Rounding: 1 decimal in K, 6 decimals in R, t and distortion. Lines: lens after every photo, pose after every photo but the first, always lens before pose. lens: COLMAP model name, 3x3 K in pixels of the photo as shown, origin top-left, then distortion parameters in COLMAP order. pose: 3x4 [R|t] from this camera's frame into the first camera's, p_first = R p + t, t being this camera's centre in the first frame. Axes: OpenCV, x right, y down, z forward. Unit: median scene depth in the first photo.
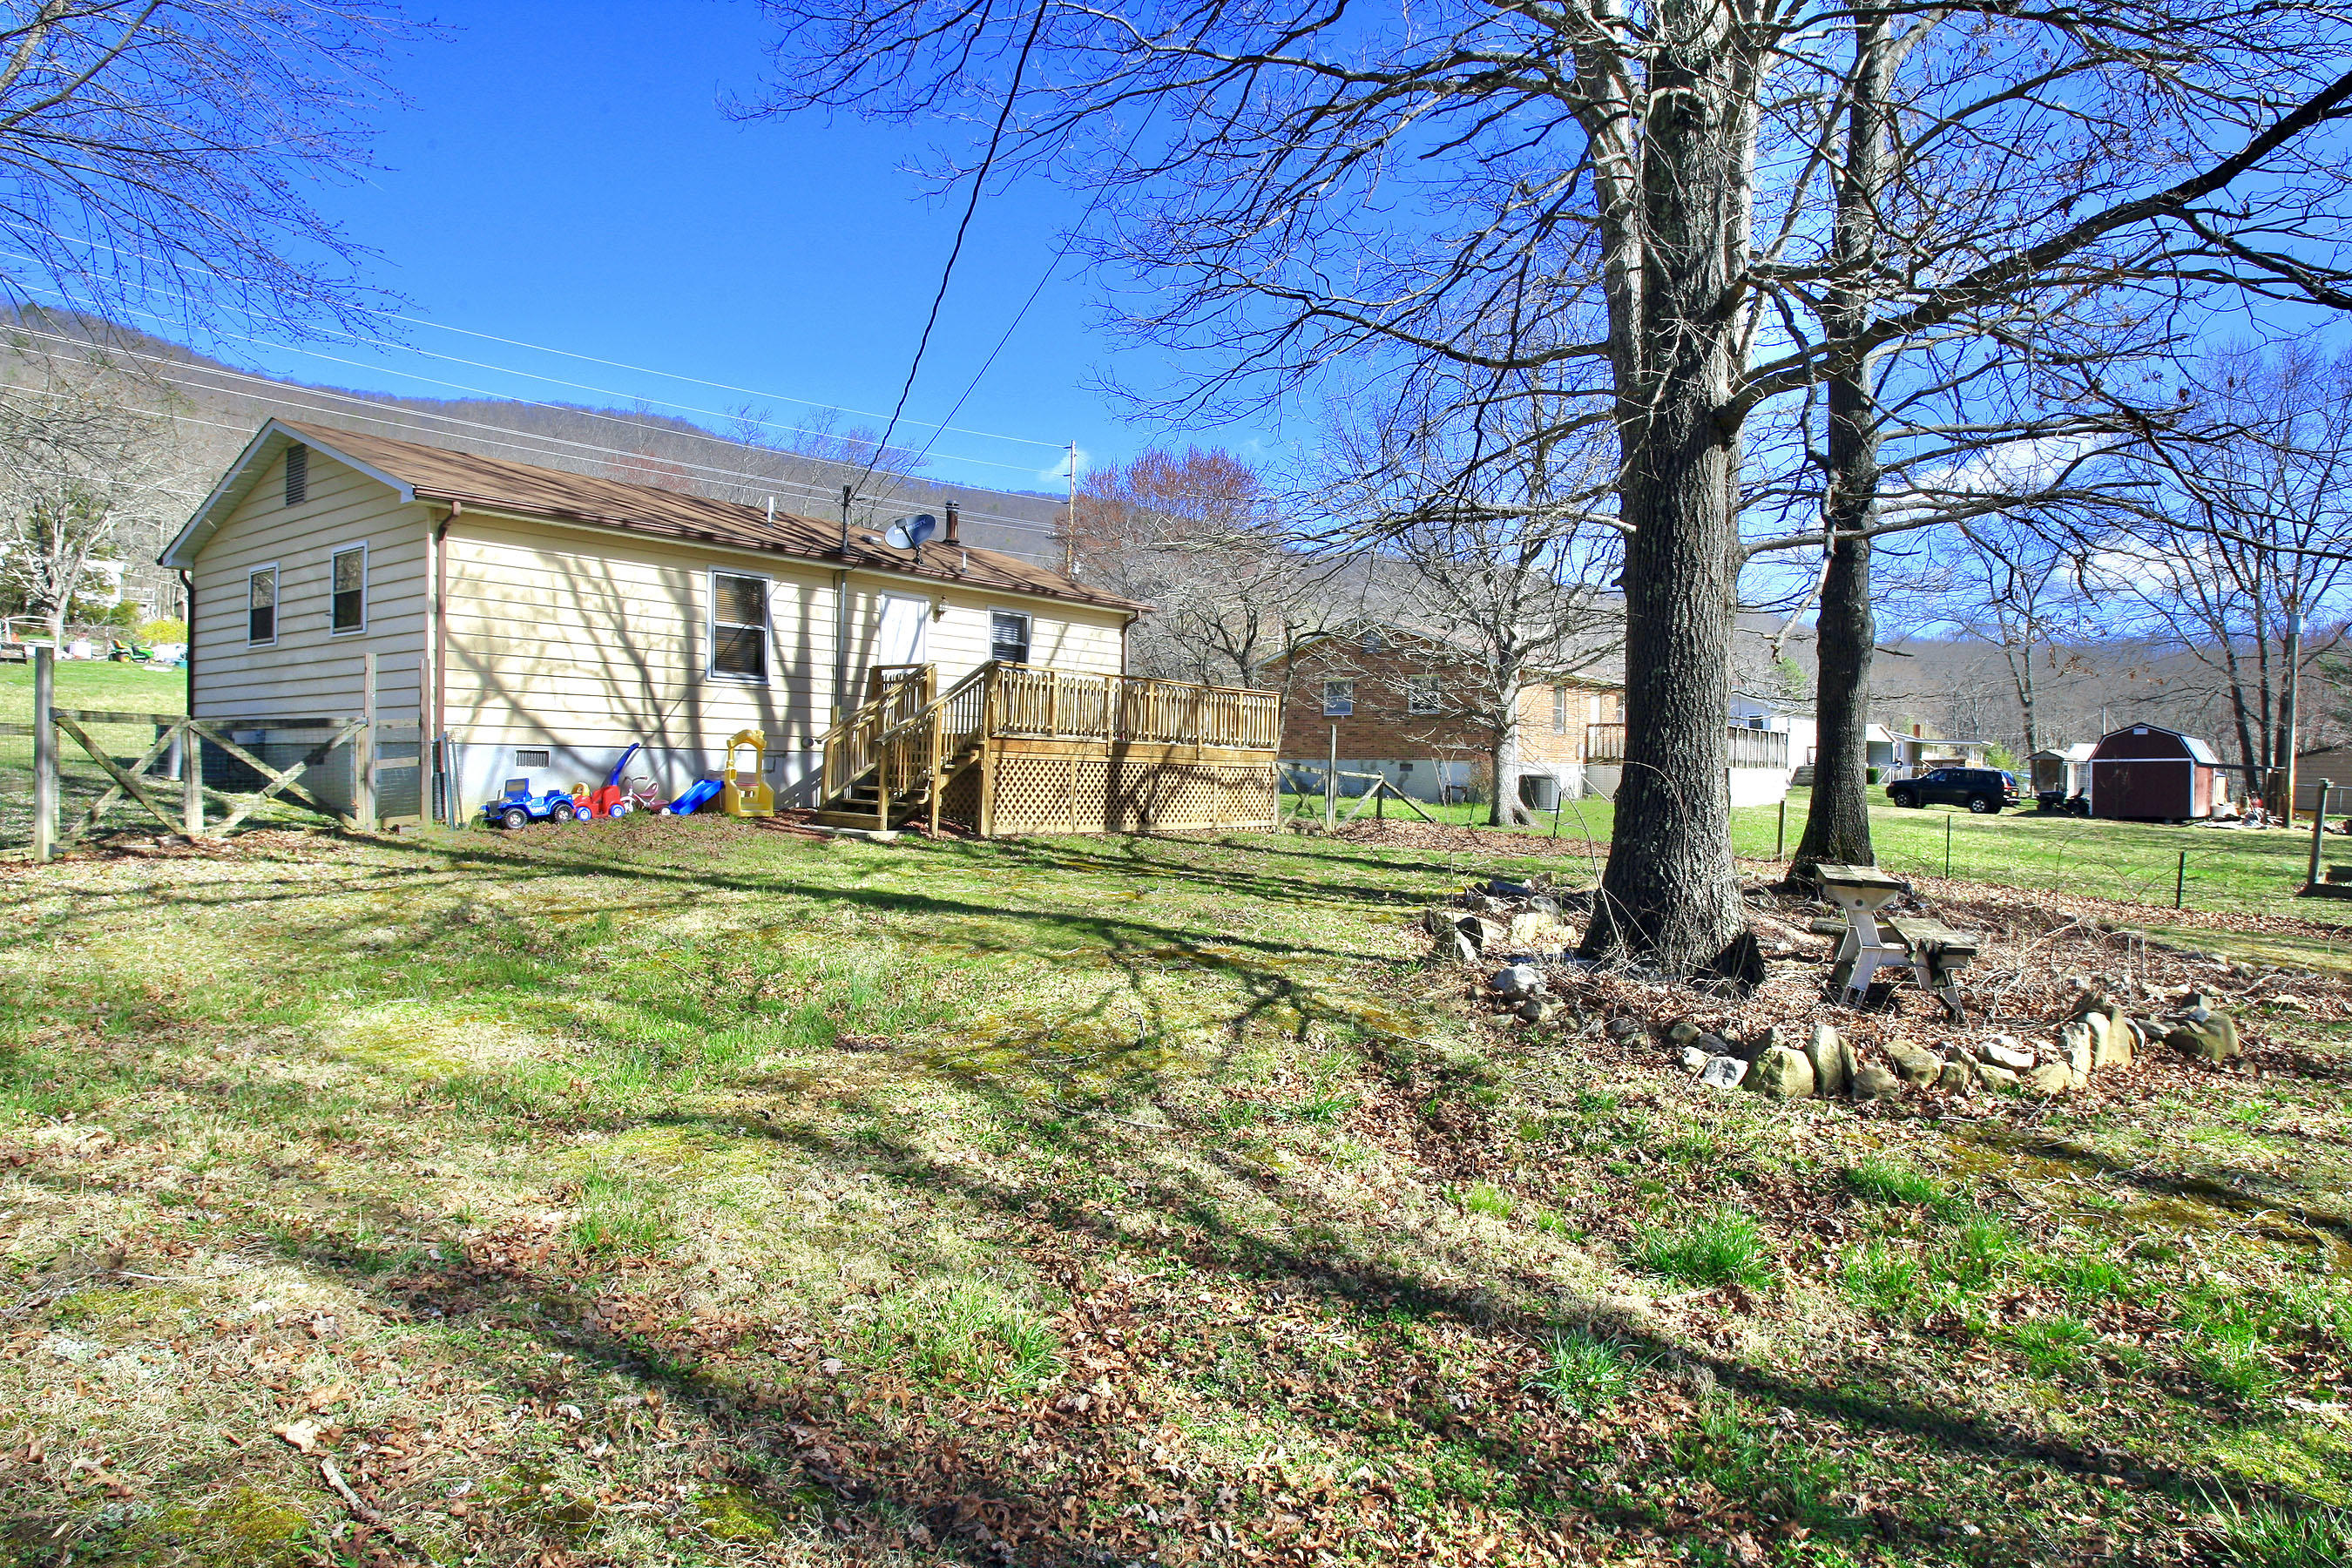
lens RADIAL K [[1402.3, 0, 1176.0], [0, 1402.3, 784.0], [0, 0, 1]] dist [-0.096038, 0.046259]
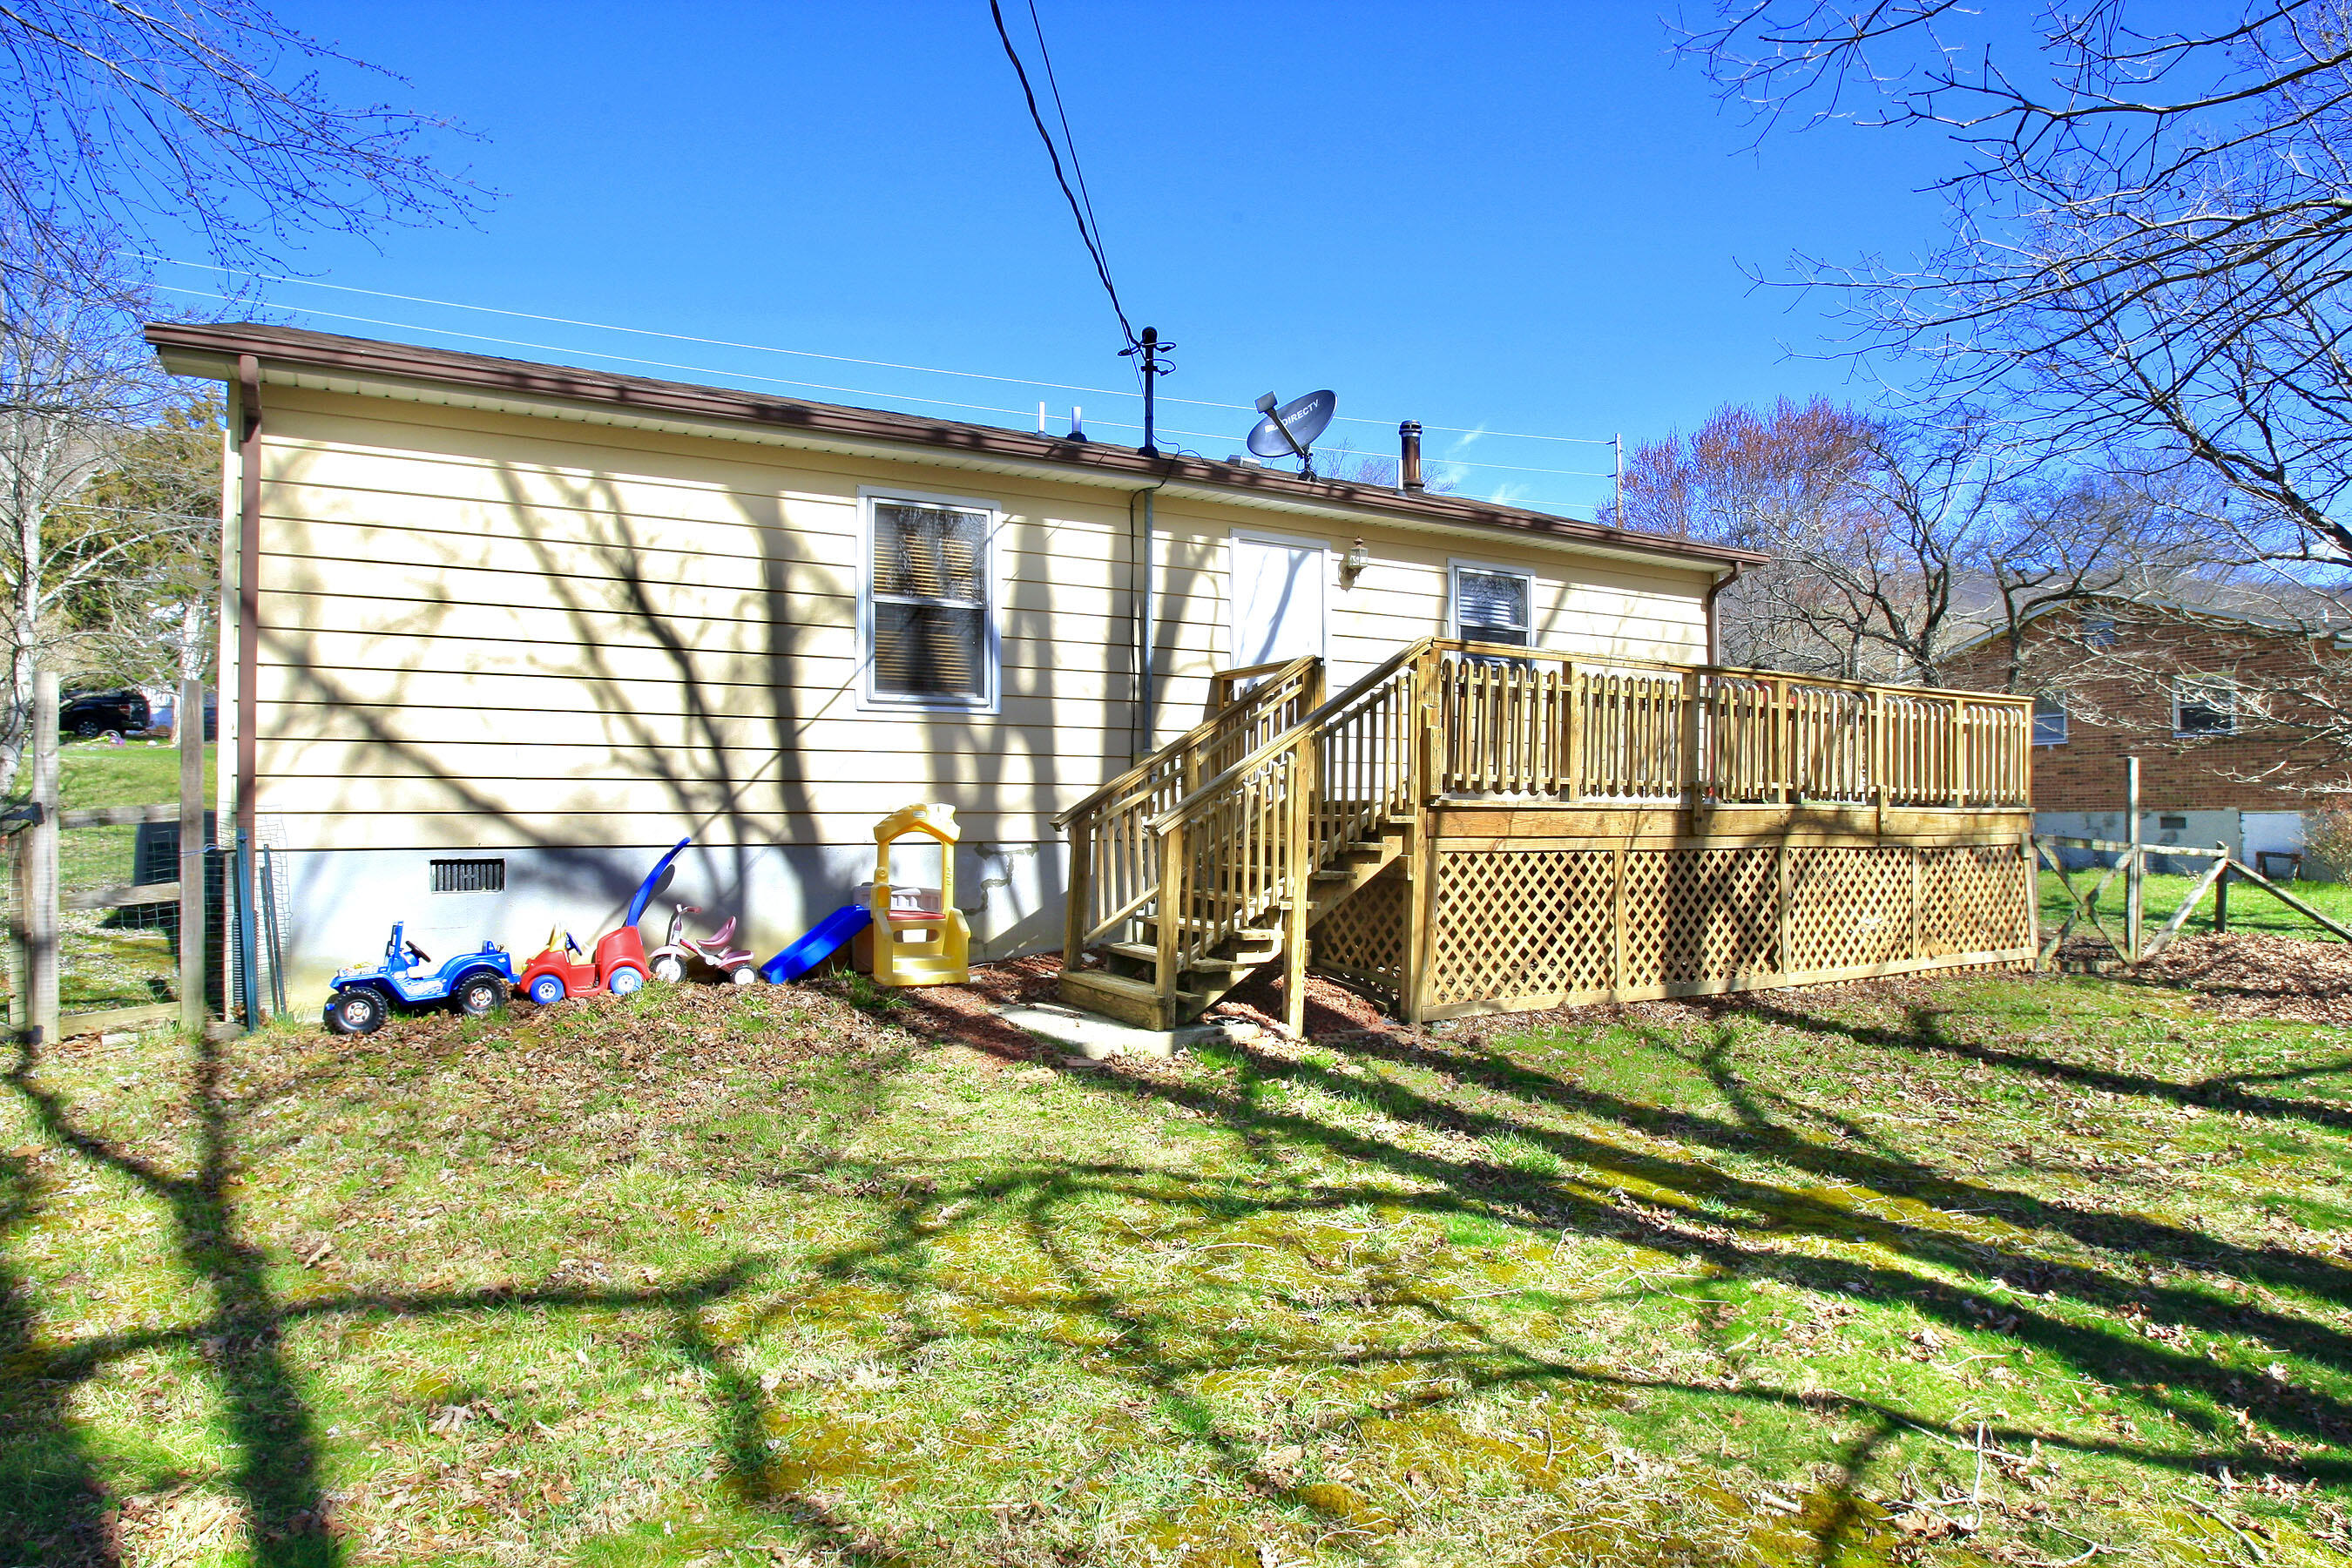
lens RADIAL K [[1402.3, 0, 1176.0], [0, 1402.3, 784.0], [0, 0, 1]] dist [-0.096038, 0.046259]
pose [[0.921186, -0.044076, -0.386618, -0.028218], [0.024488, 0.998161, -0.055447, -0.014237], [0.388351, 0.041610, 0.920572, 0.504702]]
